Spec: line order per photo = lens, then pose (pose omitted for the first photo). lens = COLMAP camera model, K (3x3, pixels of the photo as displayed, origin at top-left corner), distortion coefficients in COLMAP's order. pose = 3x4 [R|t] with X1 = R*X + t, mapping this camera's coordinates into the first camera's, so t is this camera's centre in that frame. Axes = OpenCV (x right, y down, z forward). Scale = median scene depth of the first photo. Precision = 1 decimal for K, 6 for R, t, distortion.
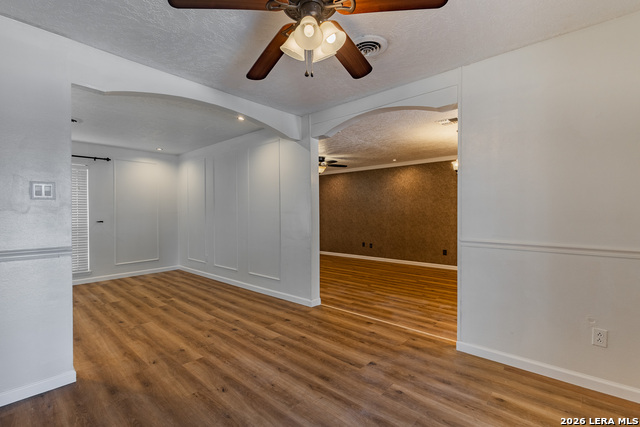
lens RADIAL K [[293.3, 0, 320.9], [0, 293.3, 212.6], [0, 0, 1]] dist [0.008582, -0.002736]
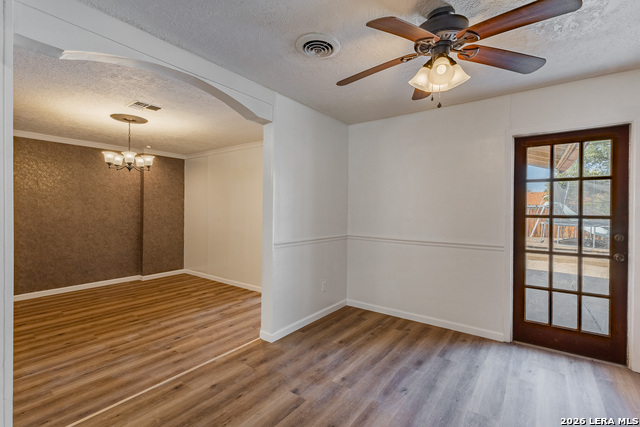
lens RADIAL K [[293.3, 0, 320.6], [0, 293.3, 206.9], [0, 0, 1]] dist [0.008582, -0.002736]
pose [[-0.091854, 0.010601, 0.995716, -0.589052], [-0.002372, 0.999938, -0.010865, -0.031131], [-0.995770, -0.003360, -0.091823, 0.811250]]
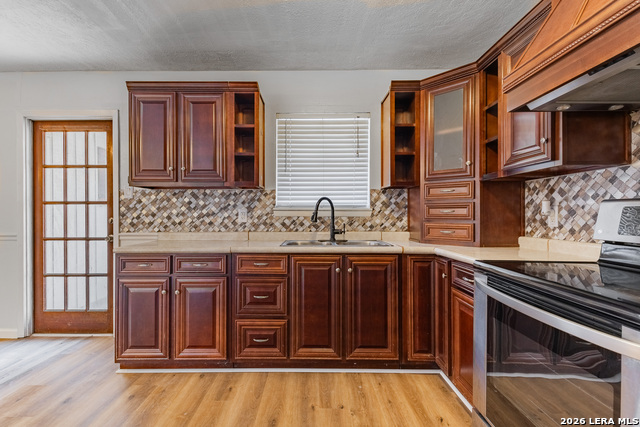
lens RADIAL K [[293.3, 0, 307.0], [0, 293.3, 214.3], [0, 0, 1]] dist [0.008582, -0.002736]
pose [[-0.649874, 0.003324, 0.760034, -0.949818], [0.008797, 0.999956, 0.003149, 0.029780], [-0.759991, 0.008732, -0.649875, 0.002706]]
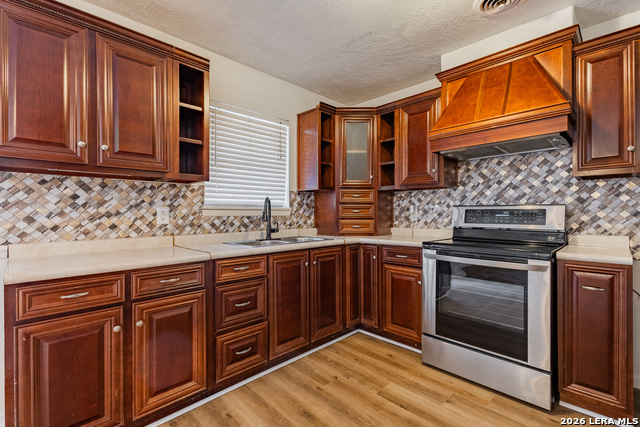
lens RADIAL K [[293.3, 0, 320.5], [0, 293.3, 214.7], [0, 0, 1]] dist [0.008582, -0.002736]
pose [[-0.997772, 0.006100, 0.066433, -0.554716], [0.006943, 0.999898, 0.012462, 0.026372], [-0.066351, 0.012895, -0.997713, 0.260232]]
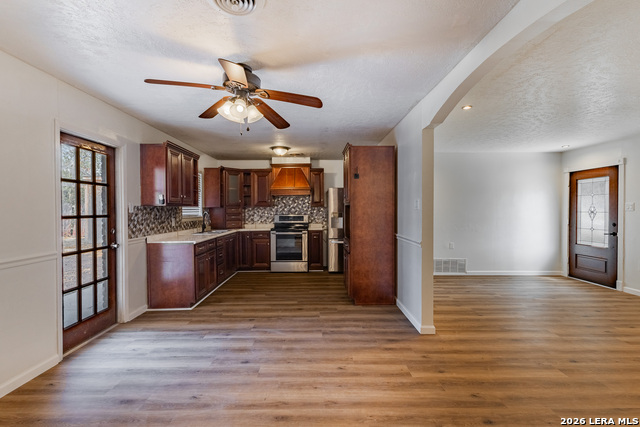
lens RADIAL K [[293.3, 0, 320.2], [0, 293.3, 213.9], [0, 0, 1]] dist [0.008582, -0.002736]
pose [[-0.739041, 0.018611, -0.673403, 0.366546], [0.005065, 0.999744, 0.022072, -0.039657], [0.673641, 0.012901, -0.738946, 1.255056]]
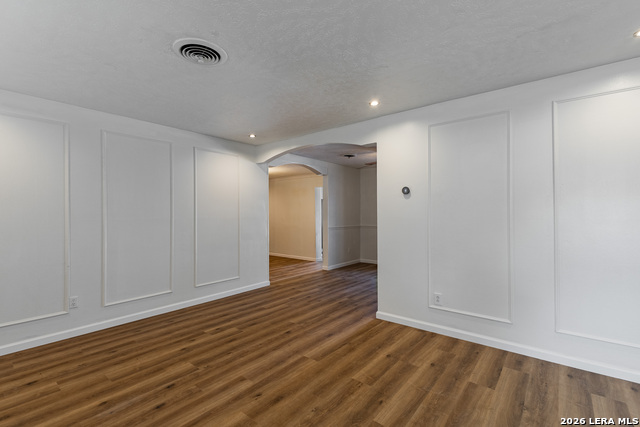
lens RADIAL K [[293.3, 0, 320.3], [0, 293.3, 215.3], [0, 0, 1]] dist [0.008582, -0.002736]
pose [[-0.050535, -0.000634, 0.998722, -1.855469], [0.008287, 0.999965, 0.001054, -0.017363], [-0.998688, 0.008330, -0.050528, 1.052864]]
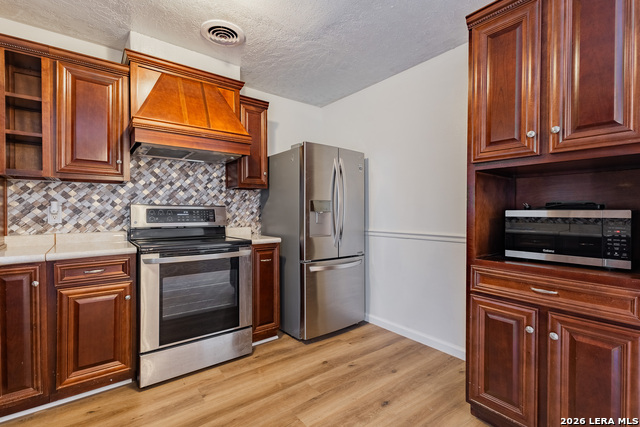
lens RADIAL K [[293.3, 0, 322.3], [0, 293.3, 214.1], [0, 0, 1]] dist [0.008582, -0.002736]
pose [[-0.173149, 0.011190, -0.984832, -0.205579], [-0.004234, 0.999918, 0.012106, 0.027801], [0.984887, 0.006266, -0.173087, -0.009535]]
